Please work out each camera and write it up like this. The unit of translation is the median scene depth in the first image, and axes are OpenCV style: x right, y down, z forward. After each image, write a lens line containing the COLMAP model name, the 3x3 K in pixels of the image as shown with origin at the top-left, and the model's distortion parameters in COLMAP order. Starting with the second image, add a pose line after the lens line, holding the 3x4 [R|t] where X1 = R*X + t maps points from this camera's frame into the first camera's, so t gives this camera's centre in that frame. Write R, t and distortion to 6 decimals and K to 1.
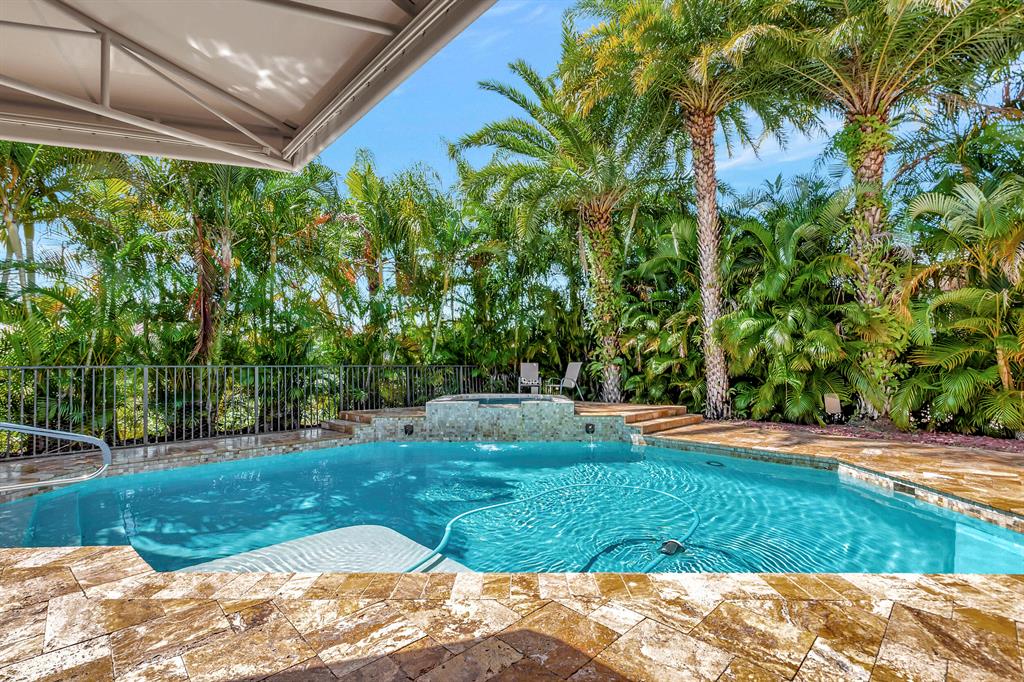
lens RADIAL K [[450.2, 0, 516.4], [0, 450.2, 361.9], [0, 0, 1]] dist [0.001114, -0.000394]
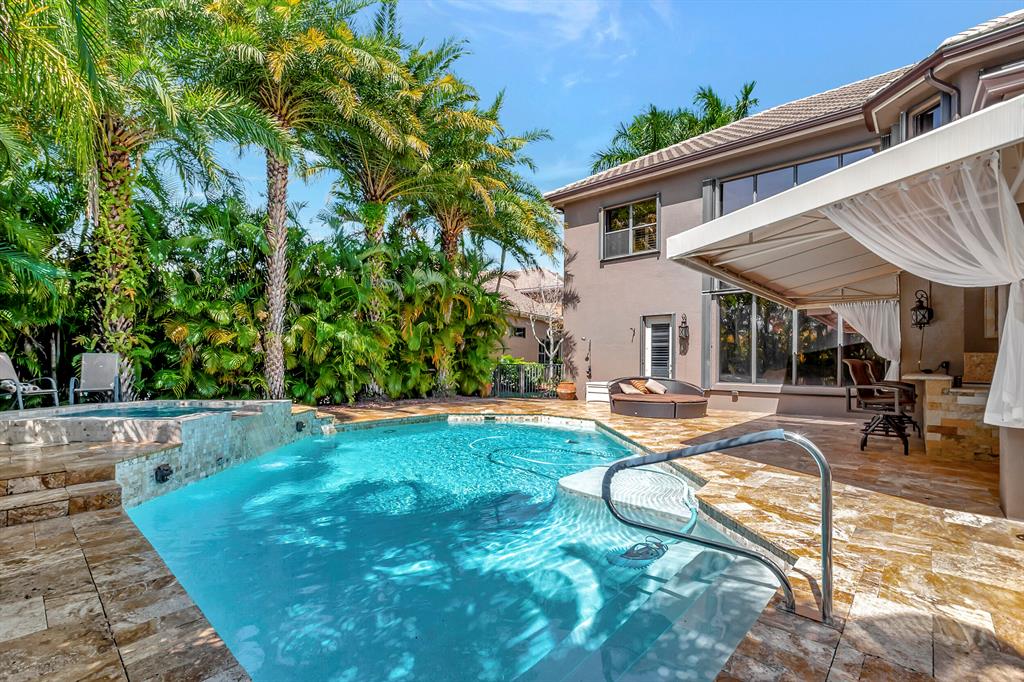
lens RADIAL K [[459.0, 0, 514.7], [0, 459.0, 354.5], [0, 0, 1]] dist [-0.001633, -0.000580]
pose [[-0.050791, 0.020134, 0.998506, -0.810087], [-0.013791, 0.999687, -0.020859, 0.011404], [-0.998614, -0.014830, -0.050498, 0.592173]]
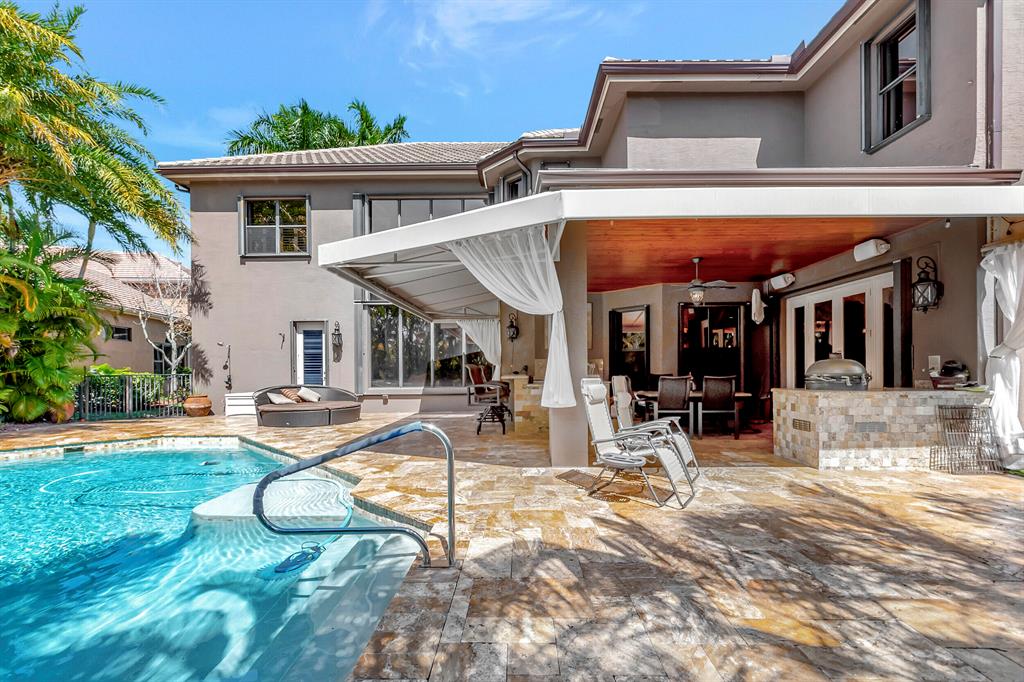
lens RADIAL K [[454.1, 0, 515.3], [0, 454.1, 374.3], [0, 0, 1]] dist [0.000773, -0.000415]
pose [[-0.700857, 0.002916, 0.713295, -0.828593], [0.009274, 0.999944, 0.005025, 0.012592], [-0.713241, 0.010137, -0.700845, 0.599936]]
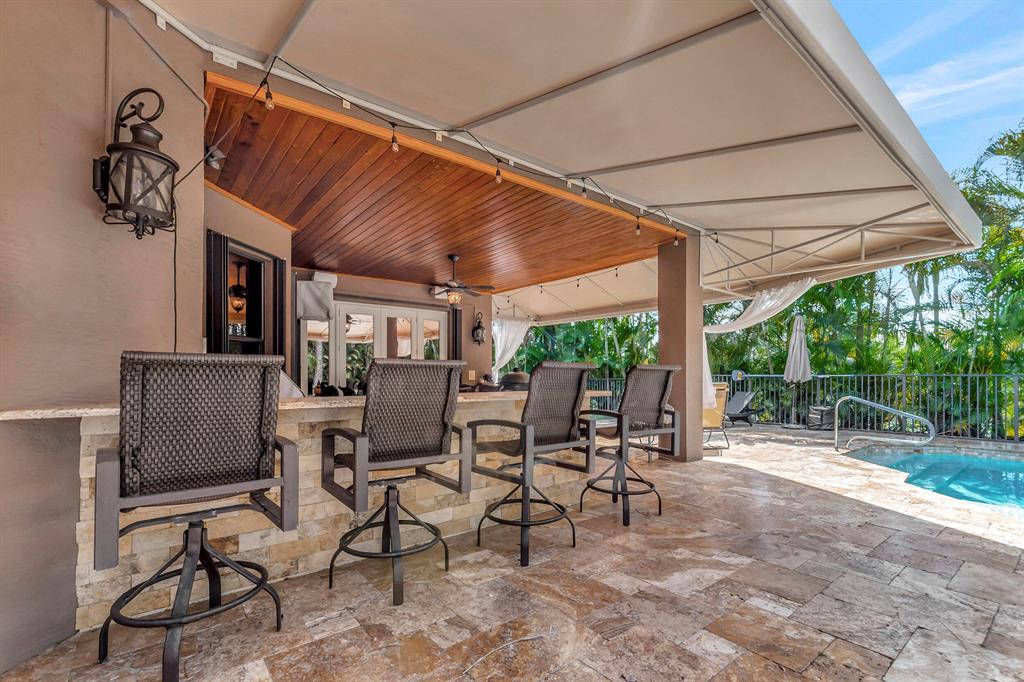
lens RADIAL K [[454.1, 0, 515.3], [0, 454.1, 374.3], [0, 0, 1]] dist [0.000773, -0.000415]
pose [[-0.115935, -0.002784, -0.993253, 0.431680], [0.004314, 0.999985, -0.003307, 0.007342], [0.993247, -0.004668, -0.115921, -0.128362]]
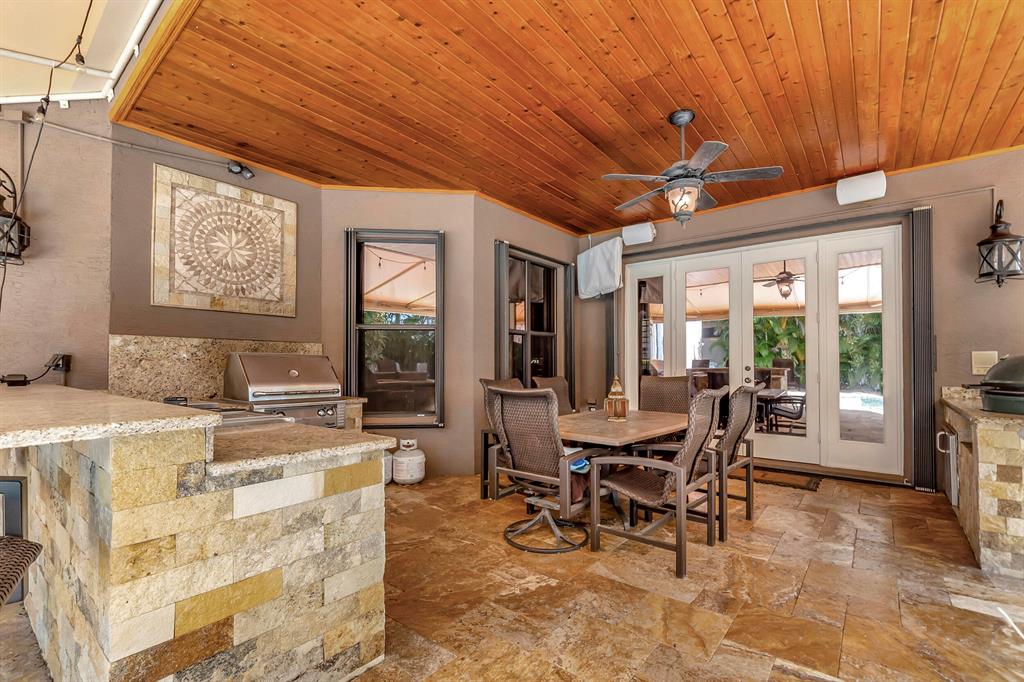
lens RADIAL K [[450.2, 0, 516.4], [0, 450.2, 361.9], [0, 0, 1]] dist [0.001114, -0.000394]
pose [[-0.994505, 0.004361, -0.104602, -0.220844], [0.005374, 0.999941, -0.009395, 0.006076], [0.104555, -0.009905, -0.994470, 0.048488]]
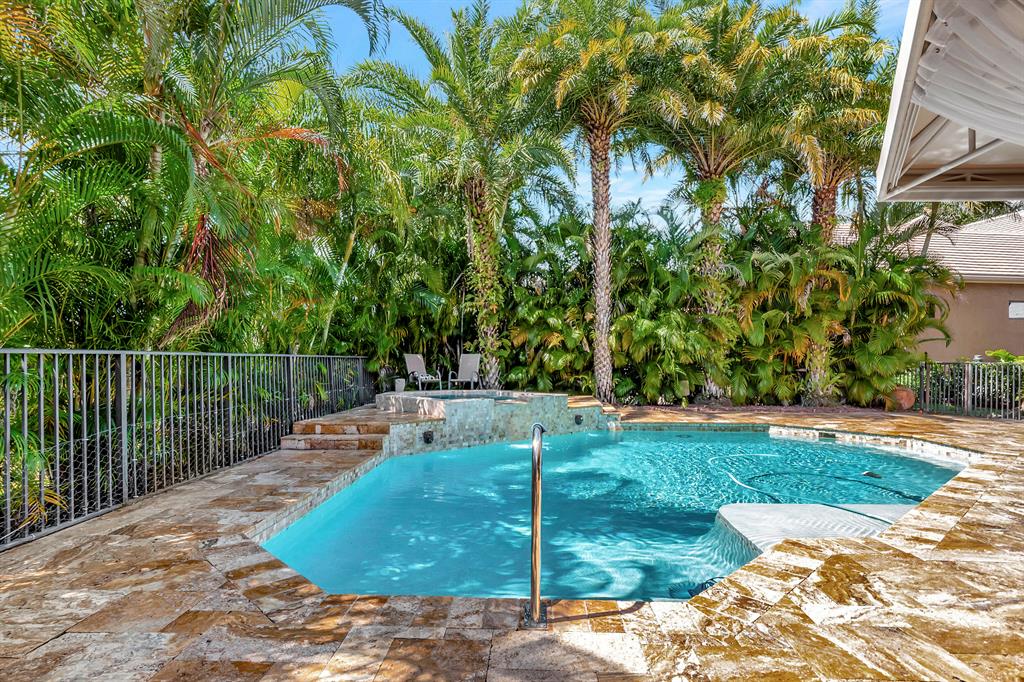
lens RADIAL K [[543.0, 0, 514.5], [0, 543.0, 356.2], [0, 0, 1]] dist [0.000549, 0.000261]
pose [[0.731312, 0.010072, 0.681969, -0.769276], [-0.010983, 0.999935, -0.002990, 0.009963], [-0.681955, -0.005304, 0.731375, 0.201586]]
